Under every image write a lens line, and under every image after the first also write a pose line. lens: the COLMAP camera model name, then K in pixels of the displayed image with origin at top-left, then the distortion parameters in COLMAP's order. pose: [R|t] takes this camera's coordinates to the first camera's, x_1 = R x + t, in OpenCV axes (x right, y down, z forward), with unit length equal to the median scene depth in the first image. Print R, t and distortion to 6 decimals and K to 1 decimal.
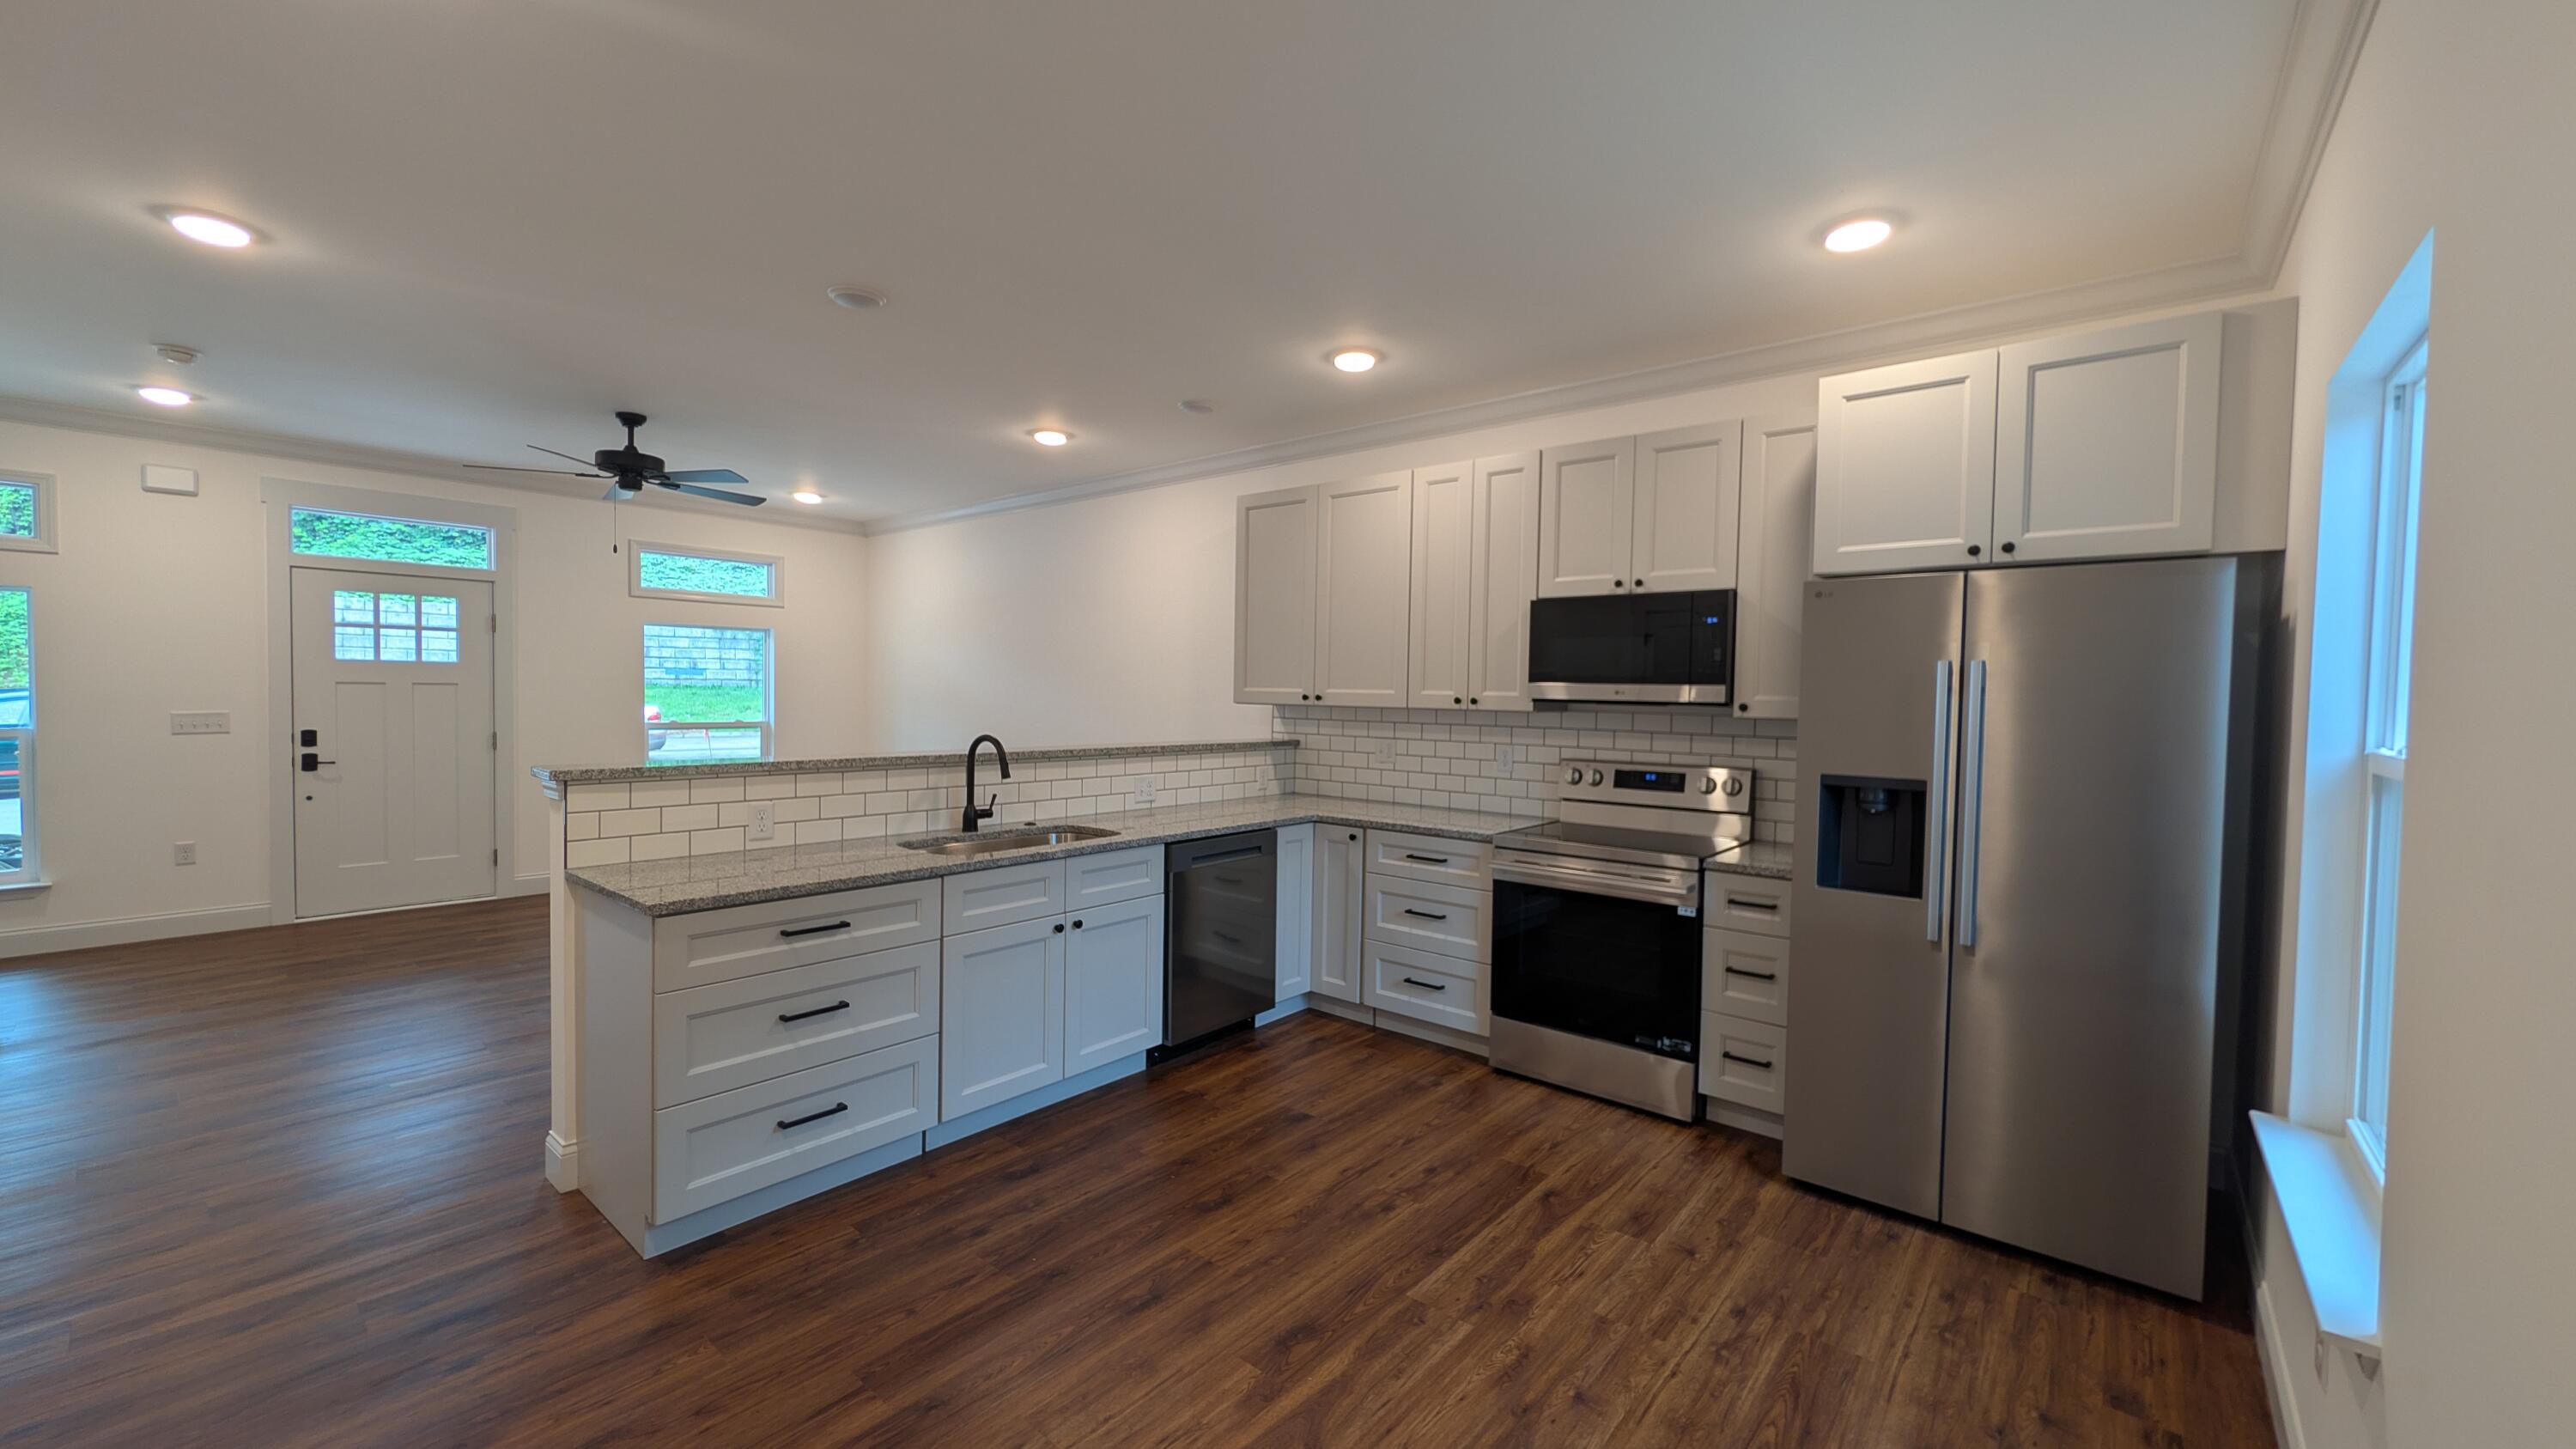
lens RADIAL K [[995.3, 0, 1271.7], [0, 995.3, 728.8], [0, 0, 1]] dist [0.001176, 0.000137]
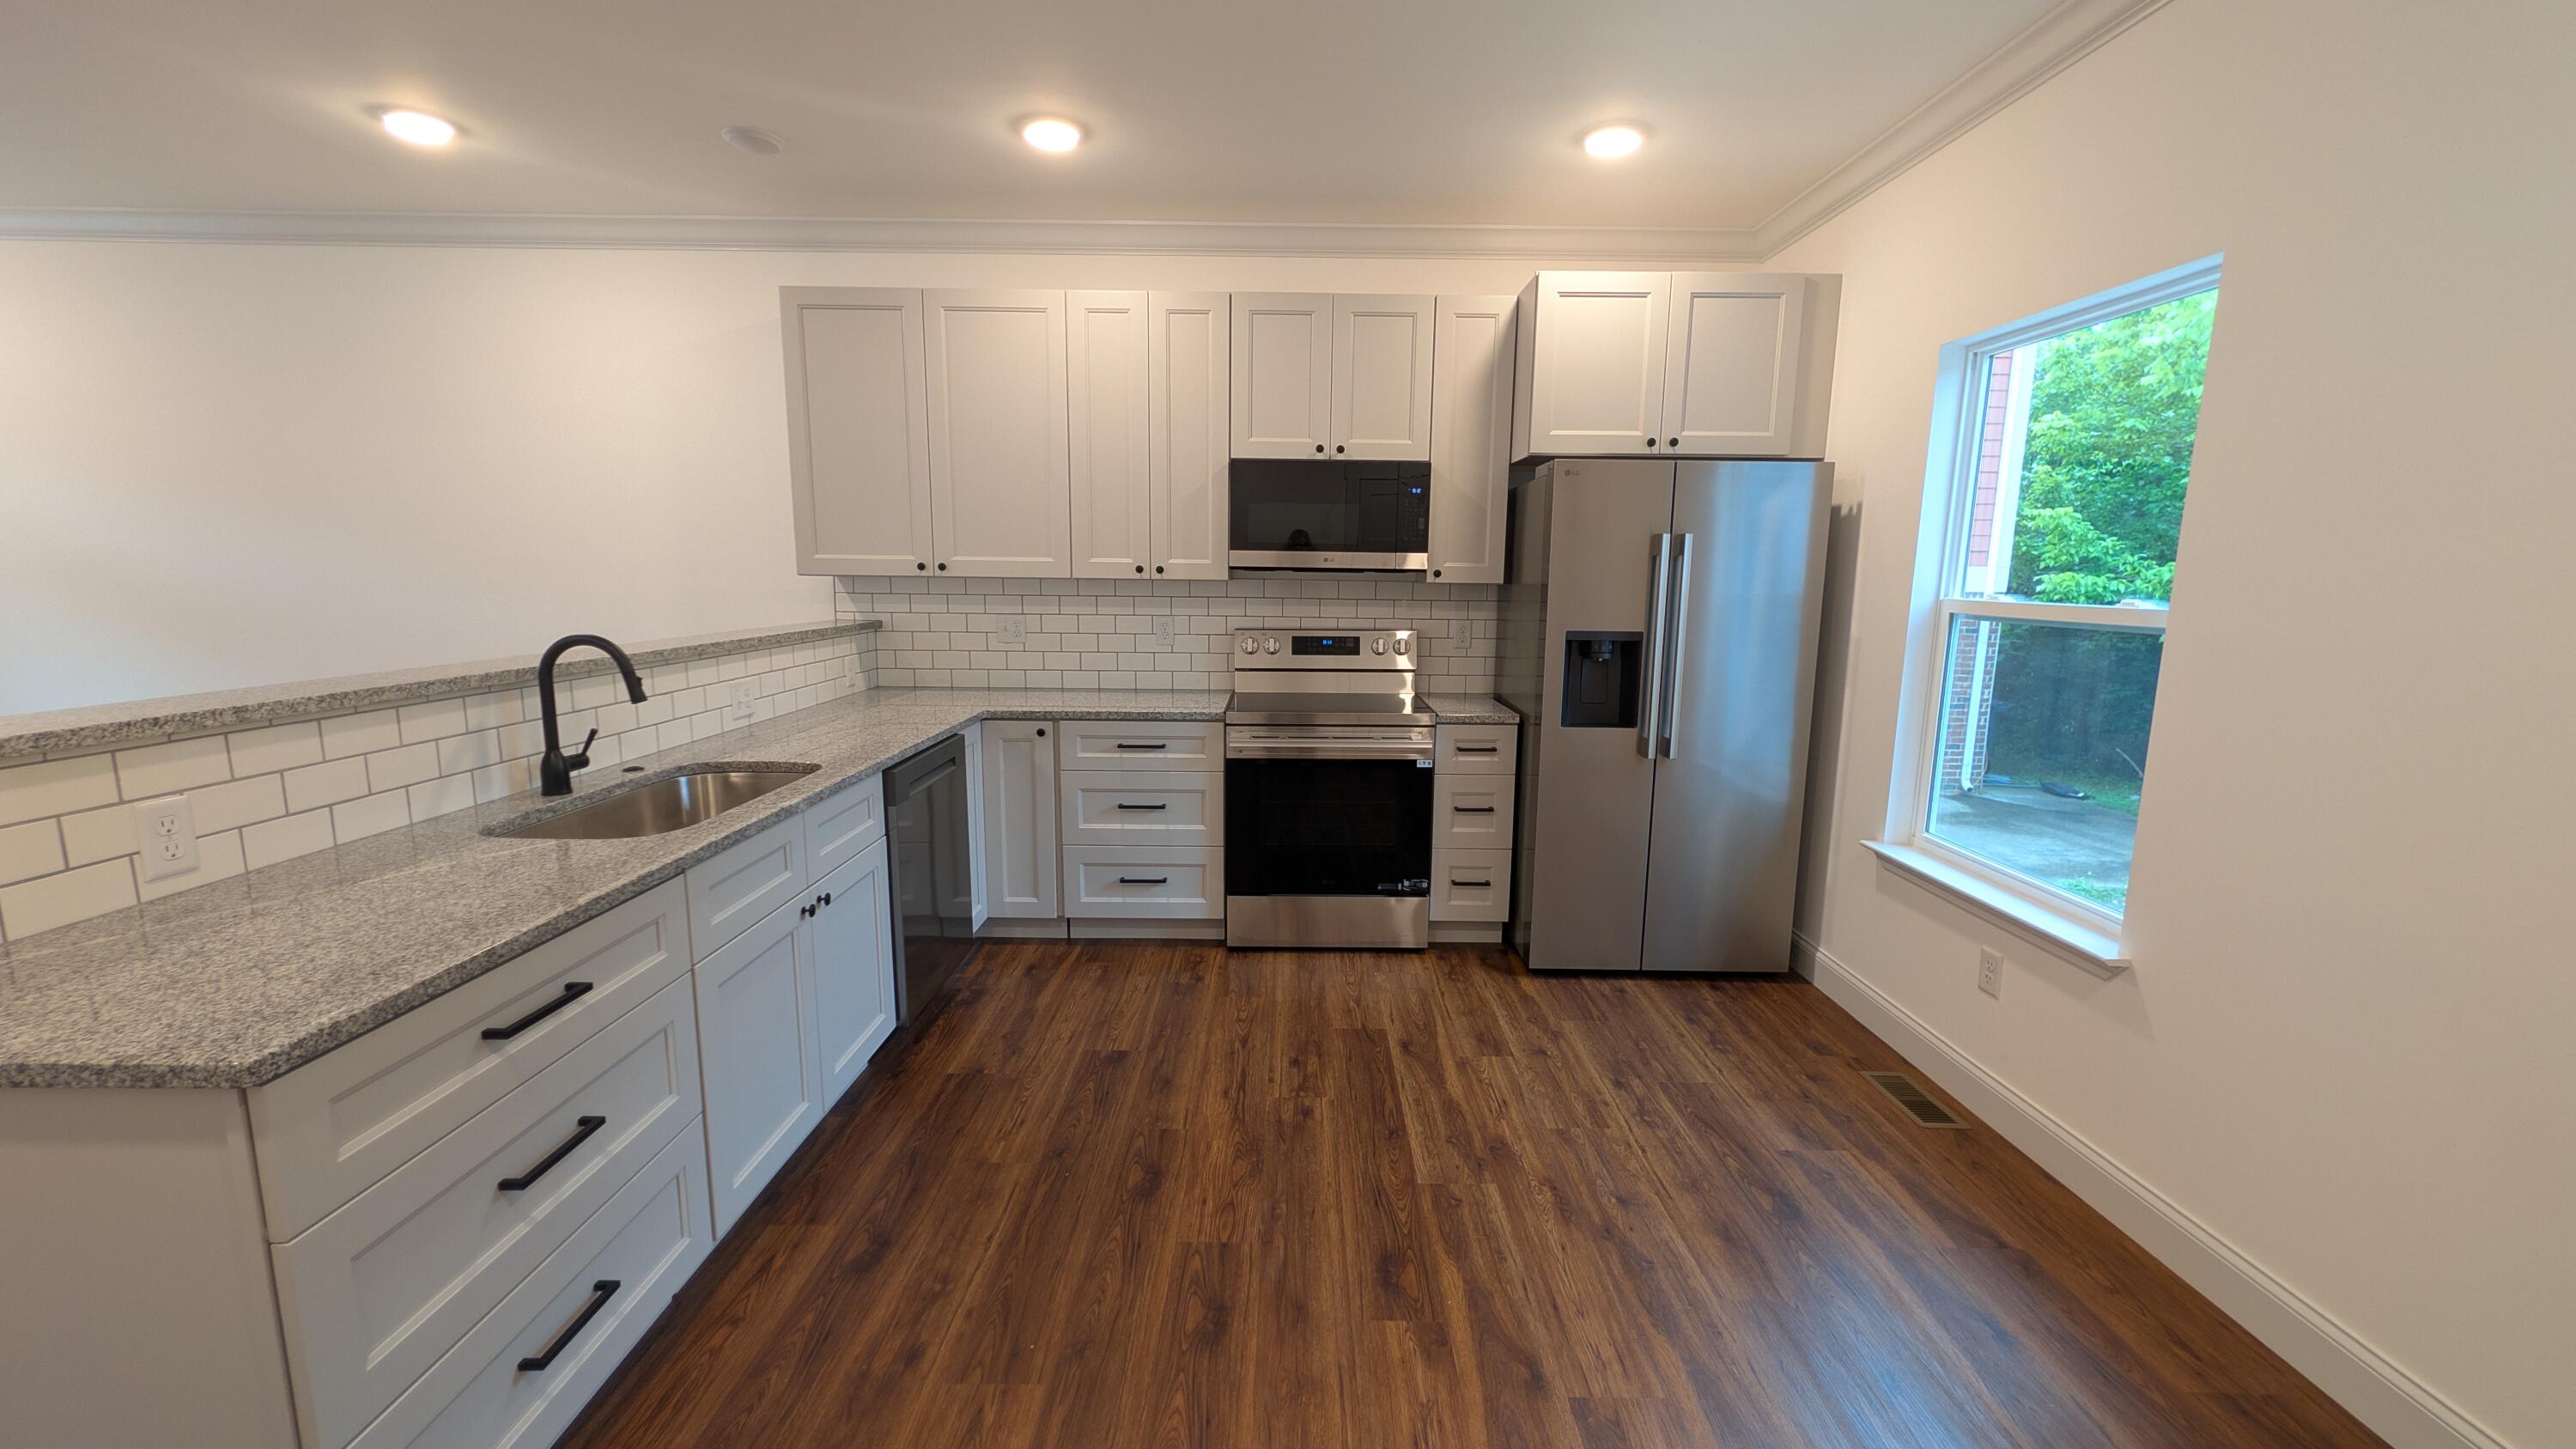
lens RADIAL K [[995.3, 0, 1289.7], [0, 995.3, 733.3], [0, 0, 1]] dist [0.001176, 0.000137]
pose [[0.758640, -0.115446, 0.641200, -0.380012], [0.025251, 0.988646, 0.148127, -0.014433], [-0.651021, -0.096185, 0.752941, 0.270379]]
